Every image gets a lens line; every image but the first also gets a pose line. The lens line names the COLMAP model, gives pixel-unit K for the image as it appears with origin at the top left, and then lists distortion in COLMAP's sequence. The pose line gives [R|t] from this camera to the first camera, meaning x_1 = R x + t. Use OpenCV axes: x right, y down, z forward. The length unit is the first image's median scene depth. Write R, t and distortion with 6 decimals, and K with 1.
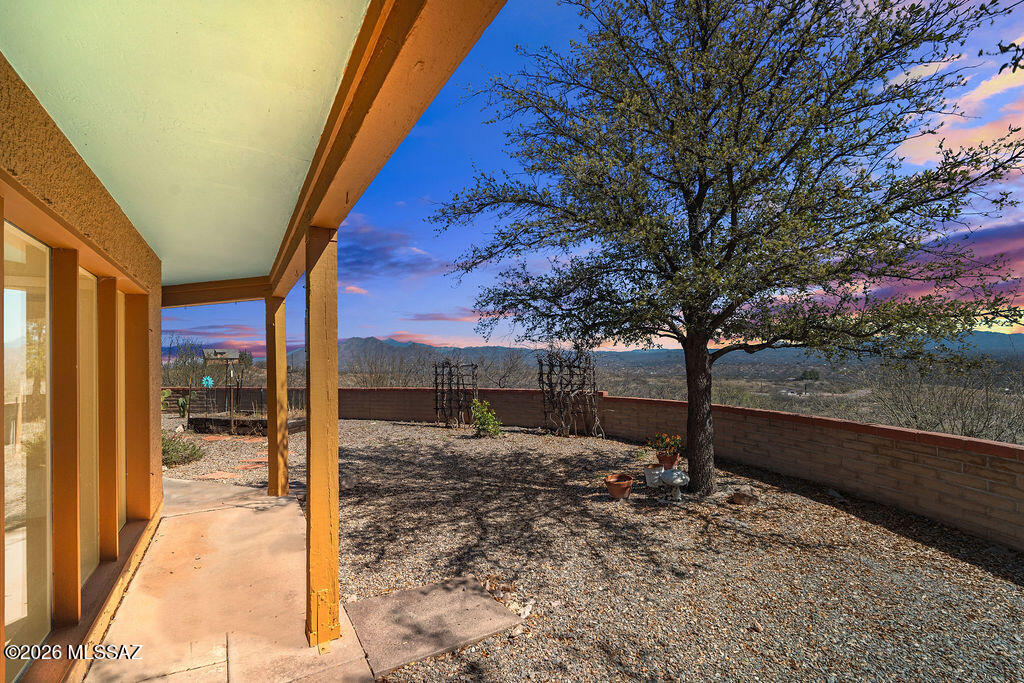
lens RADIAL K [[452.2, 0, 510.1], [0, 452.2, 343.8], [0, 0, 1]] dist [-0.005251, -0.000400]
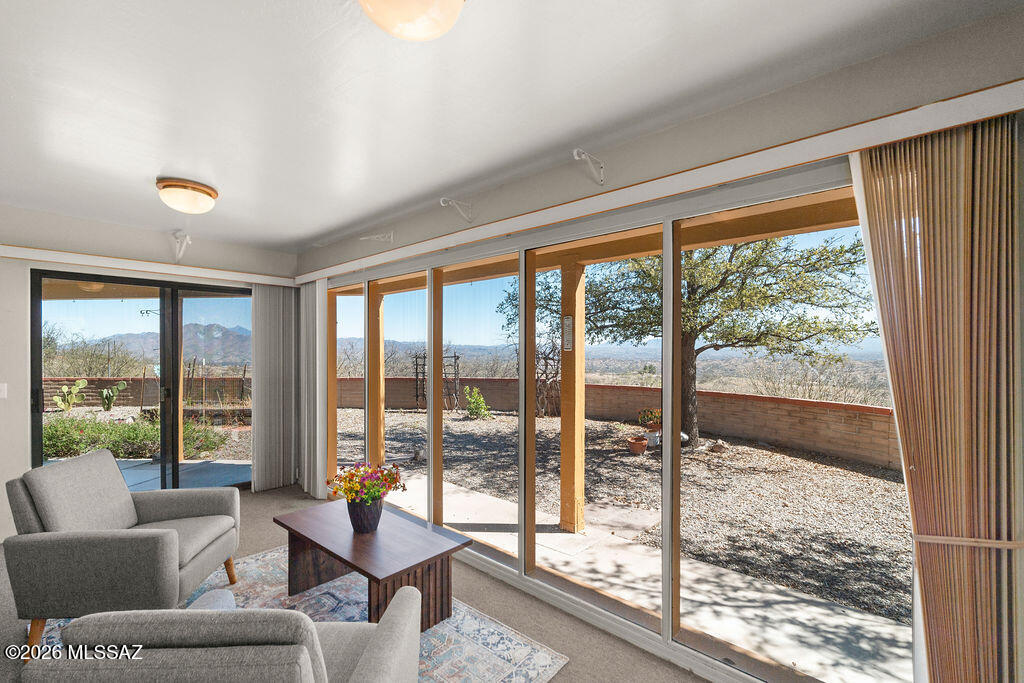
lens RADIAL K [[452.2, 0, 511.7], [0, 452.2, 346.6], [0, 0, 1]] dist [-0.005251, -0.000400]
pose [[0.956044, 0.019557, 0.292570, -0.546011], [-0.025626, 0.999528, 0.016922, 0.002280], [-0.292101, -0.023676, 0.956094, -0.195300]]
